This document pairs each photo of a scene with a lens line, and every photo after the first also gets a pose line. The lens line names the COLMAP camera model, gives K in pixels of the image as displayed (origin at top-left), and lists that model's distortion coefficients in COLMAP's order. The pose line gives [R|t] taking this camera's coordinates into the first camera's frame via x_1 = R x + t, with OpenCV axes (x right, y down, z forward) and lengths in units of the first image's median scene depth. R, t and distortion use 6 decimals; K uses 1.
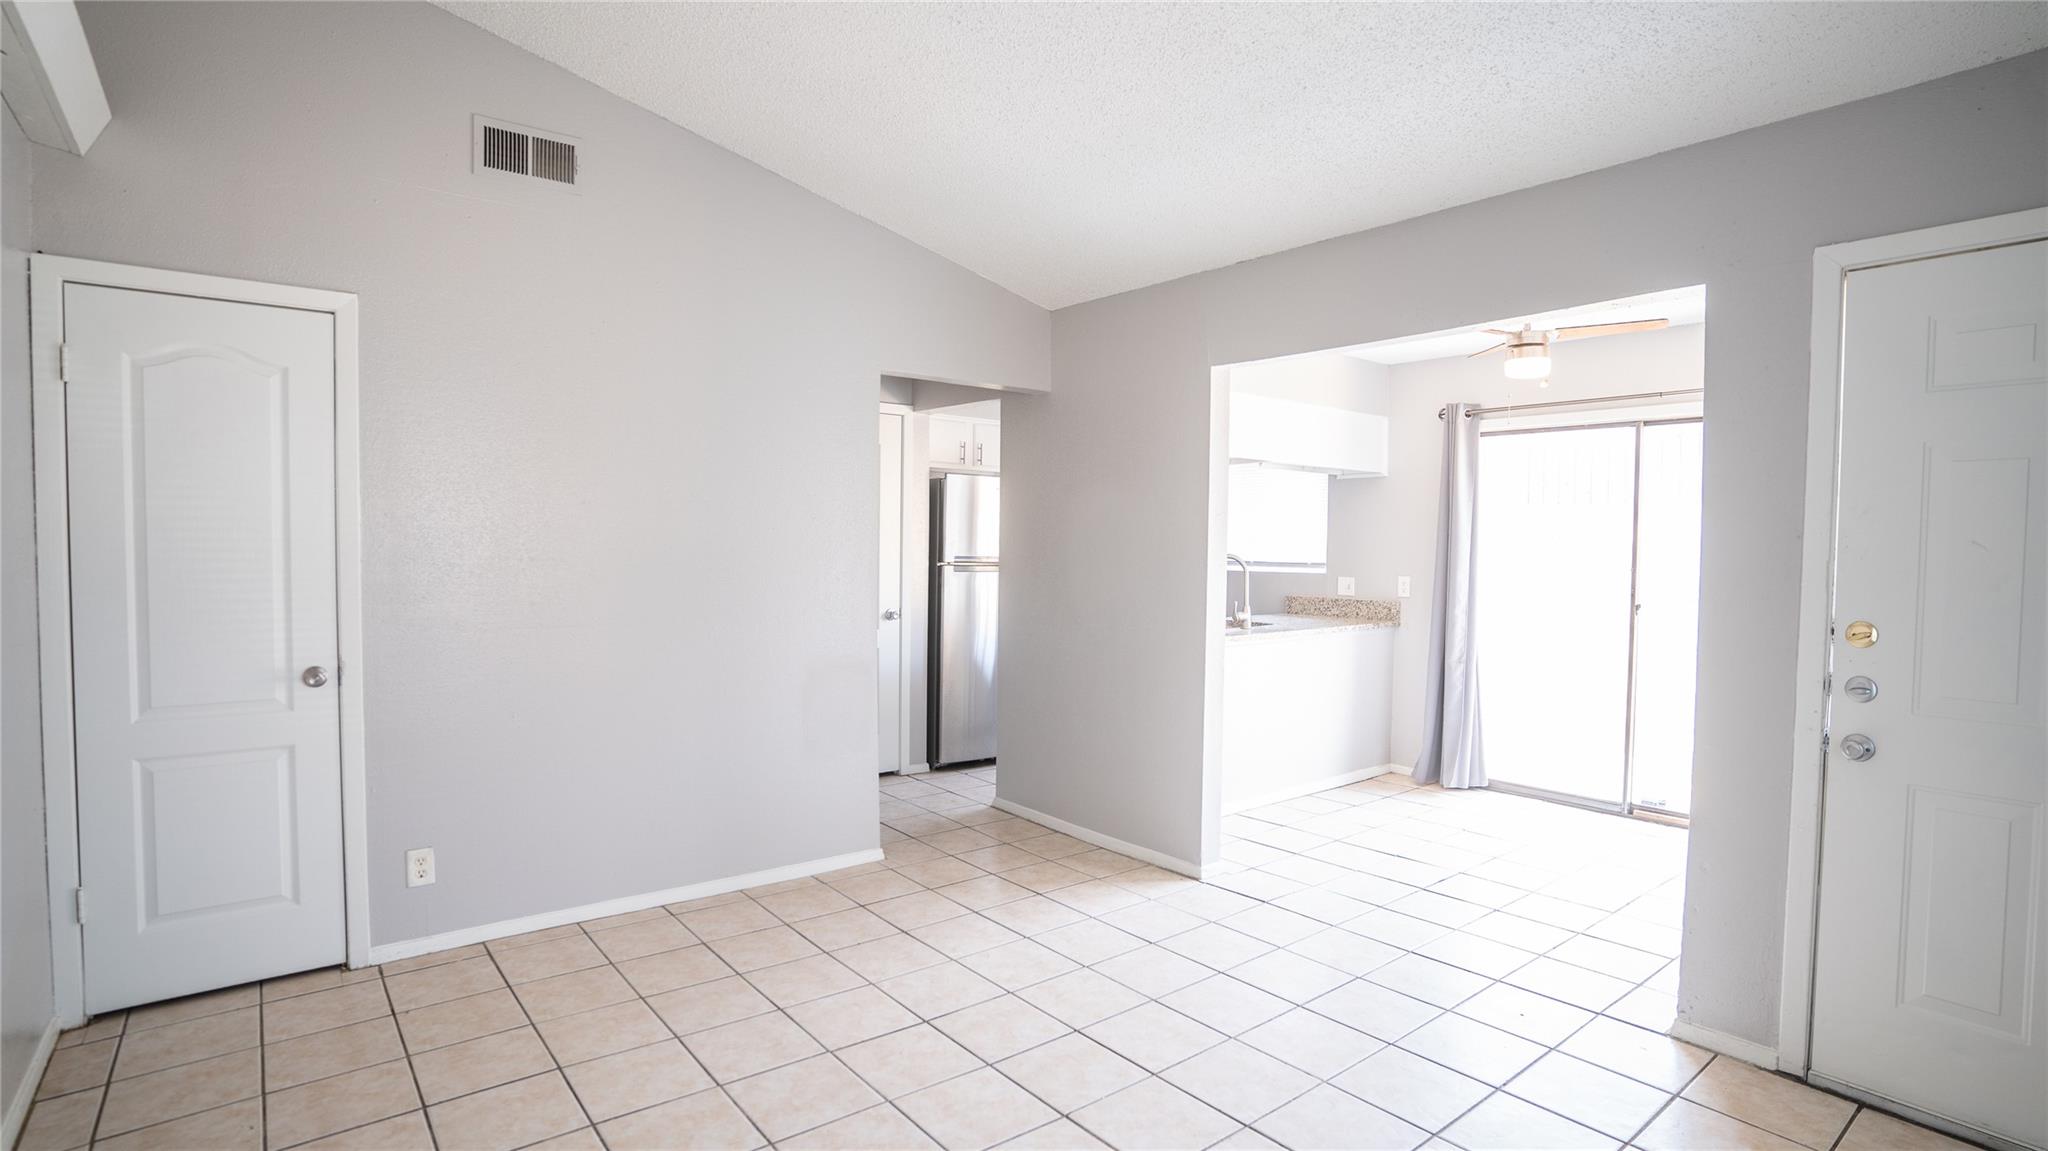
lens RADIAL K [[1004.4, 0, 1034.0], [0, 1004.4, 581.1], [0, 0, 1]] dist [-0.080619, 0.035947]
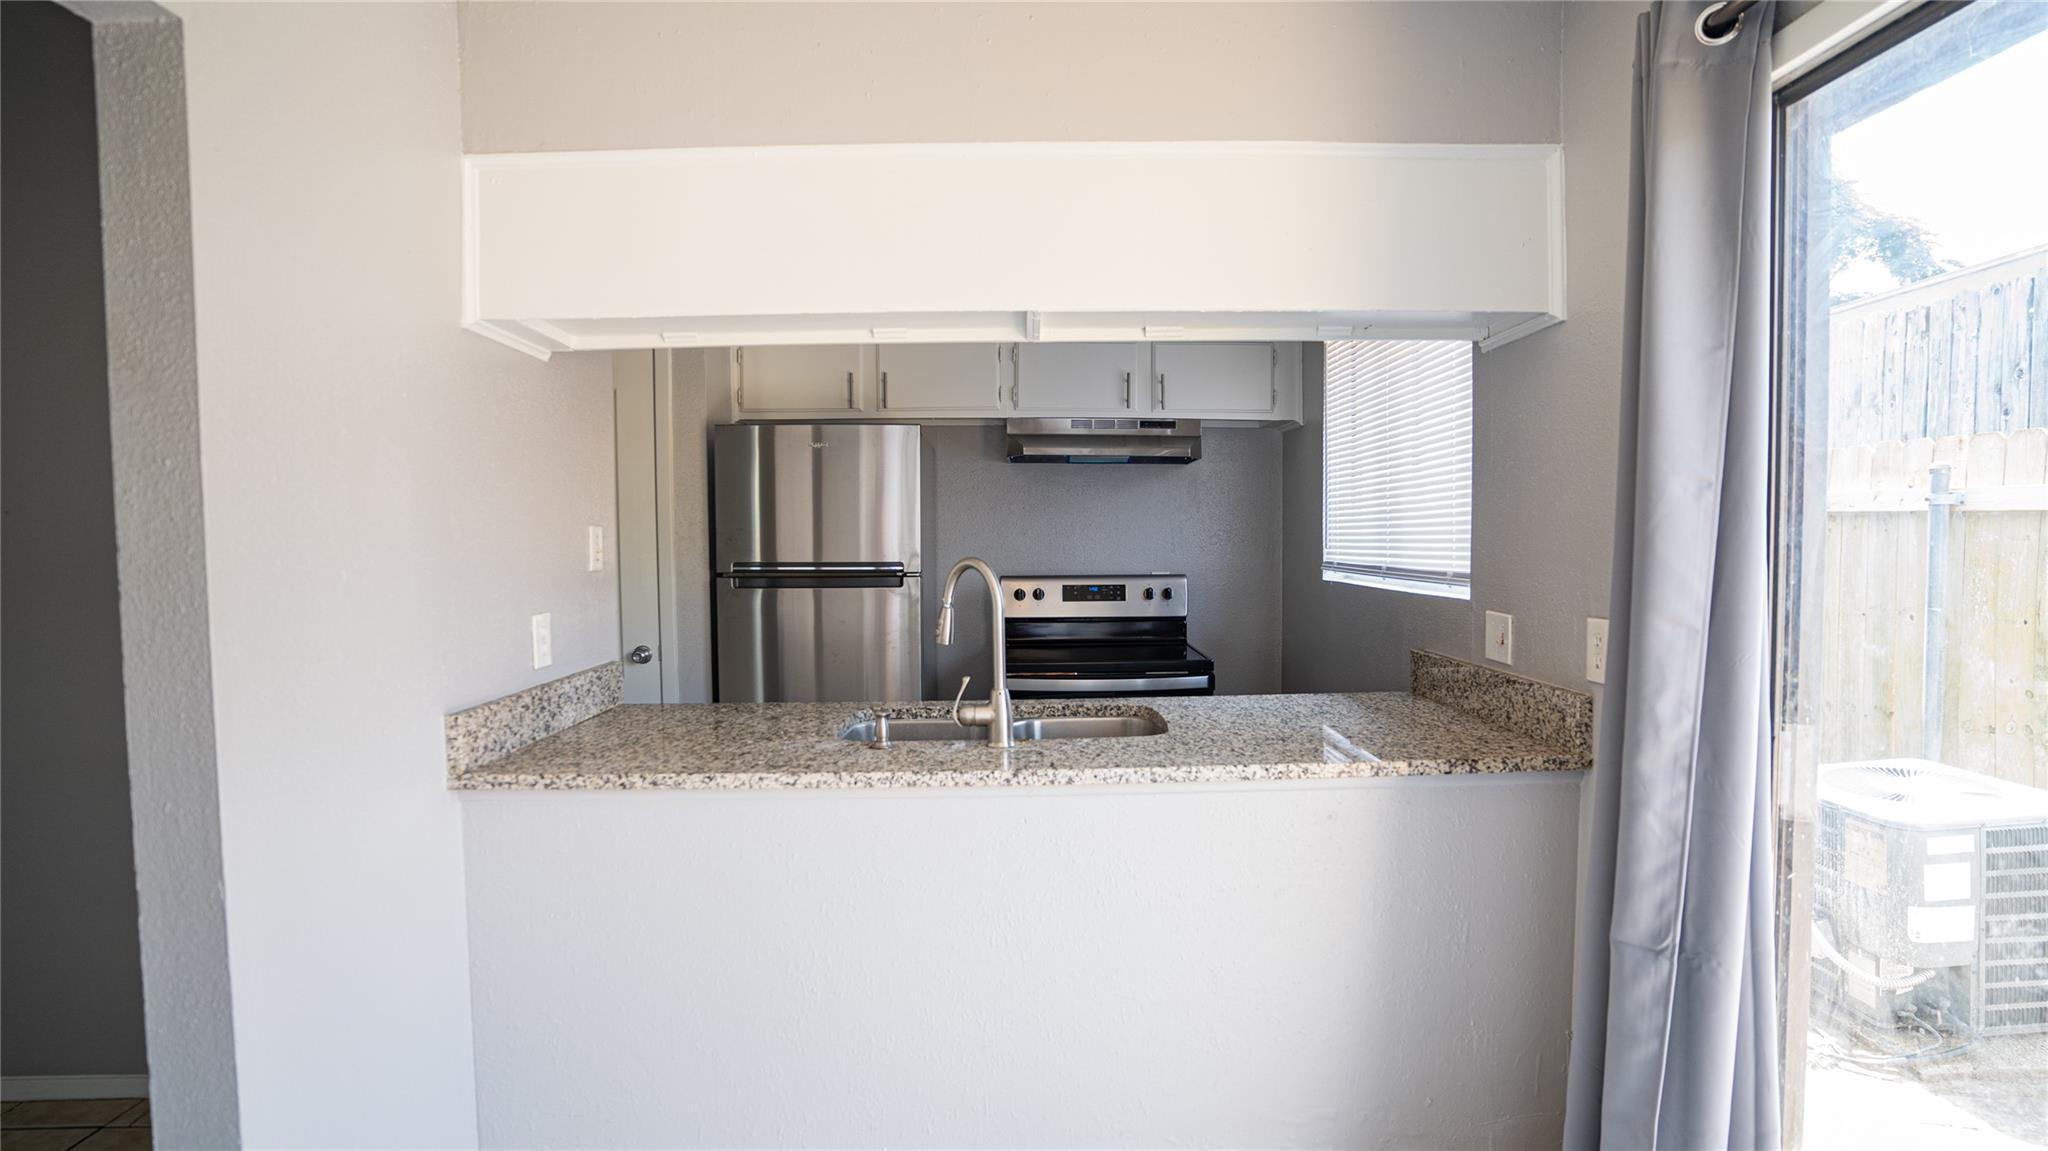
lens RADIAL K [[1004.4, 0, 1036.2], [0, 1004.4, 580.9], [0, 0, 1]] dist [-0.080619, 0.035947]
pose [[0.787355, 0.009597, -0.616425, 0.468833], [-0.003581, 0.999933, 0.010994, -0.022308], [0.616489, -0.006449, 0.787337, 0.700478]]
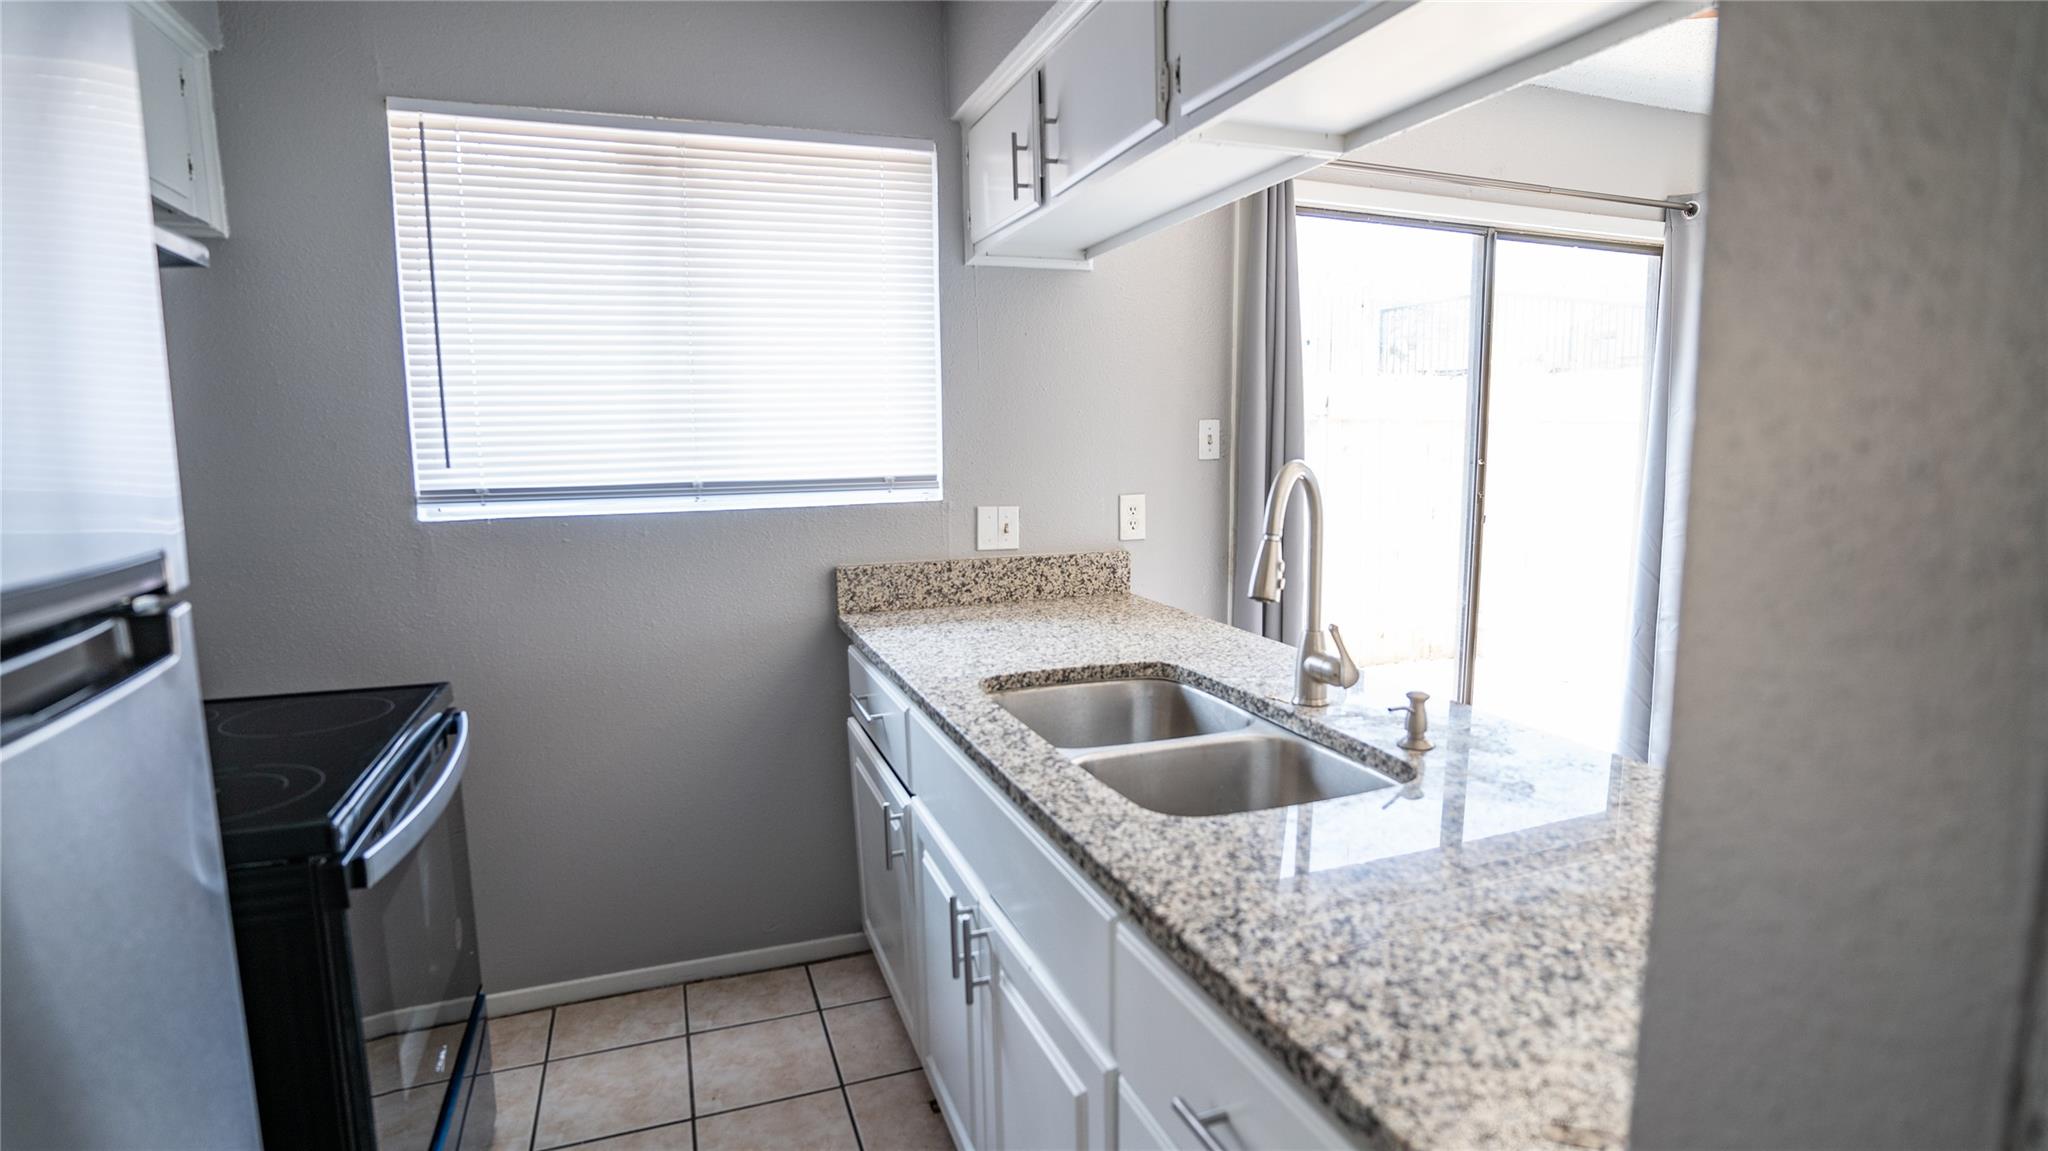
lens RADIAL K [[1004.4, 0, 1026.0], [0, 1004.4, 581.5], [0, 0, 1]] dist [-0.080619, 0.035947]
pose [[0.310379, -0.135030, 0.940974, -0.097810], [0.053868, 0.990768, 0.124407, -0.028307], [-0.949085, 0.012075, 0.314788, 0.993852]]
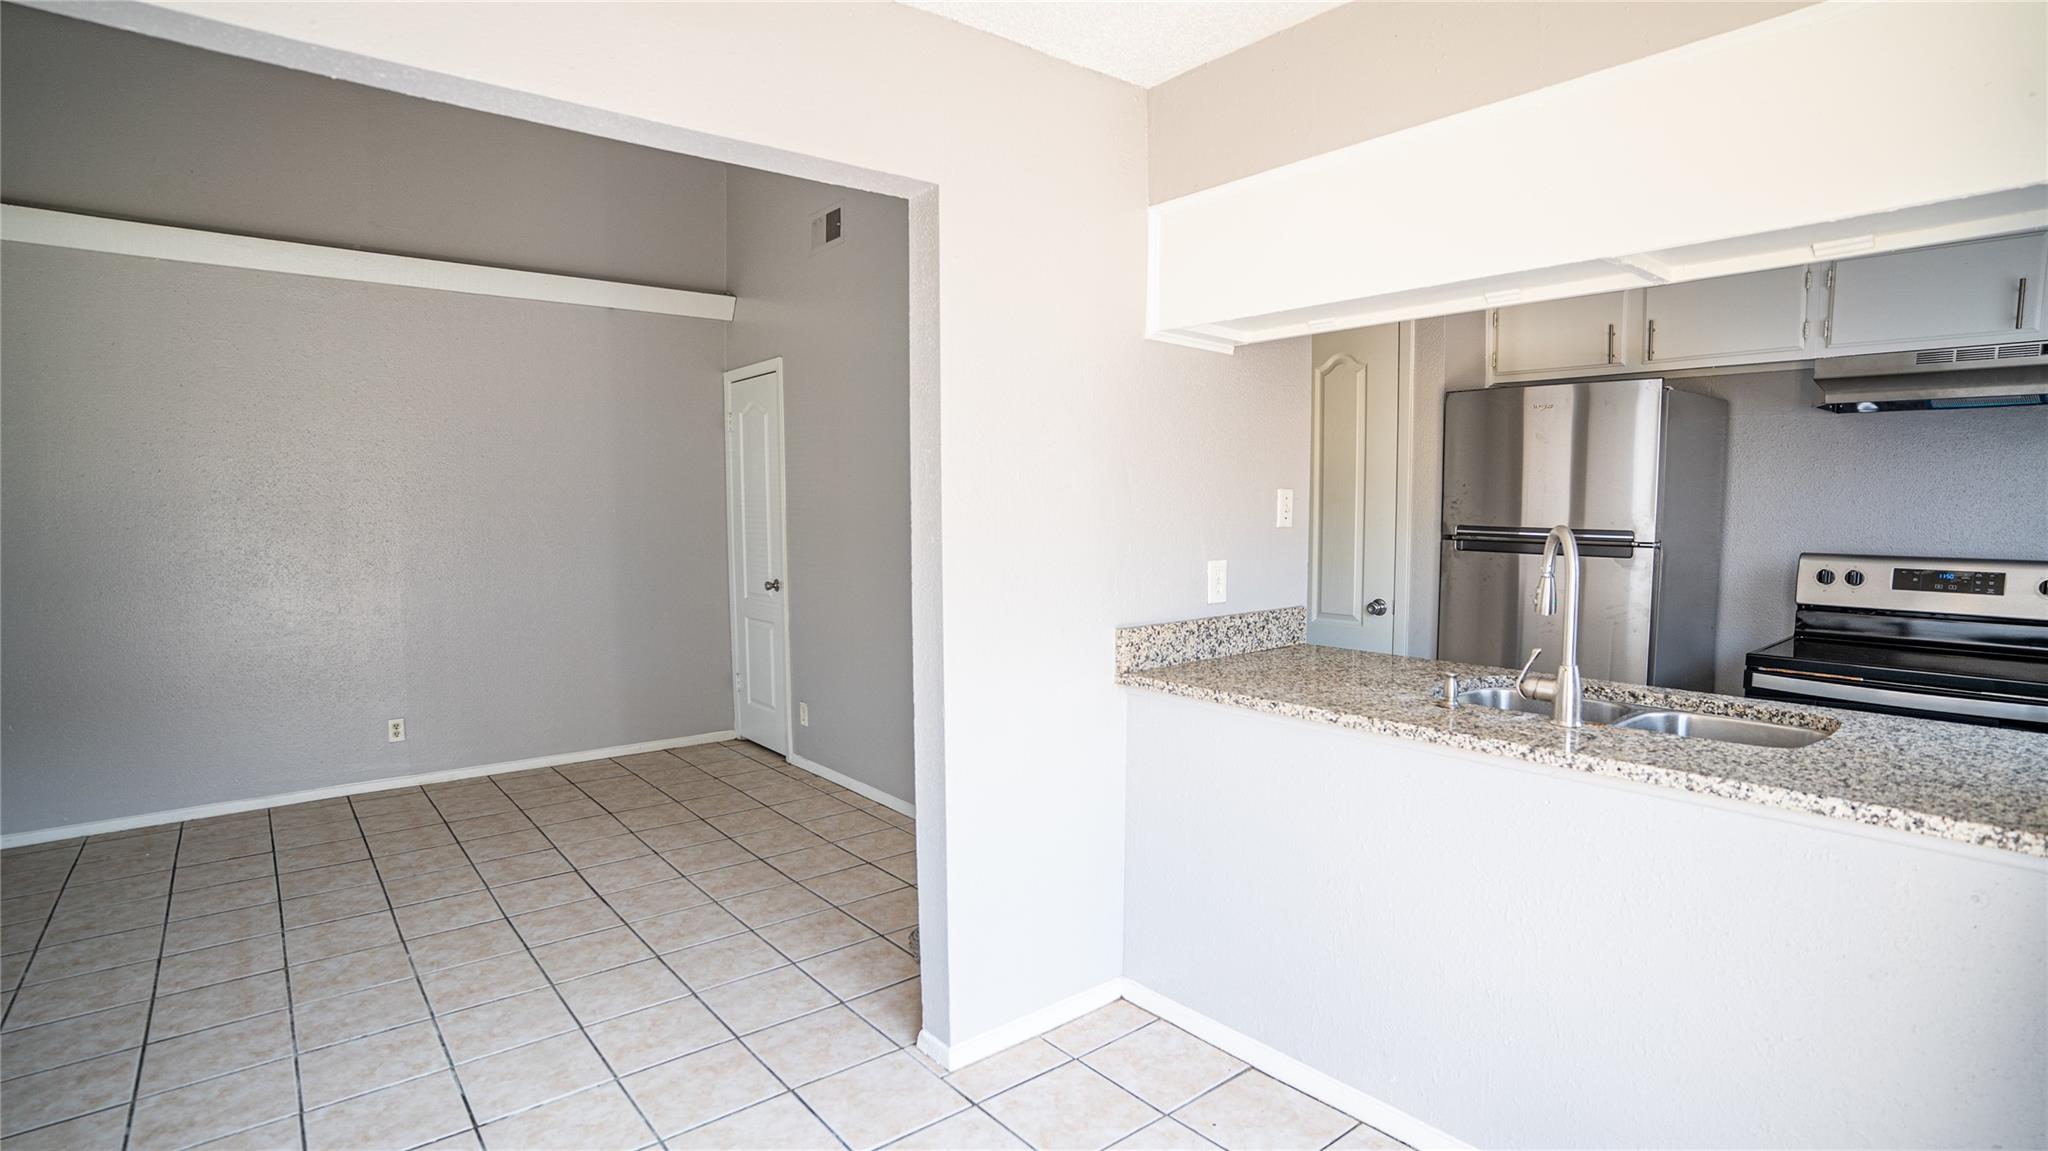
lens RADIAL K [[1004.4, 0, 1032.7], [0, 1004.4, 588.2], [0, 0, 1]] dist [-0.080619, 0.035947]
pose [[0.009369, 0.074680, -0.997164, 0.575304], [-0.033453, 0.996672, 0.074329, -0.024302], [0.999396, 0.032662, 0.011836, 0.799155]]
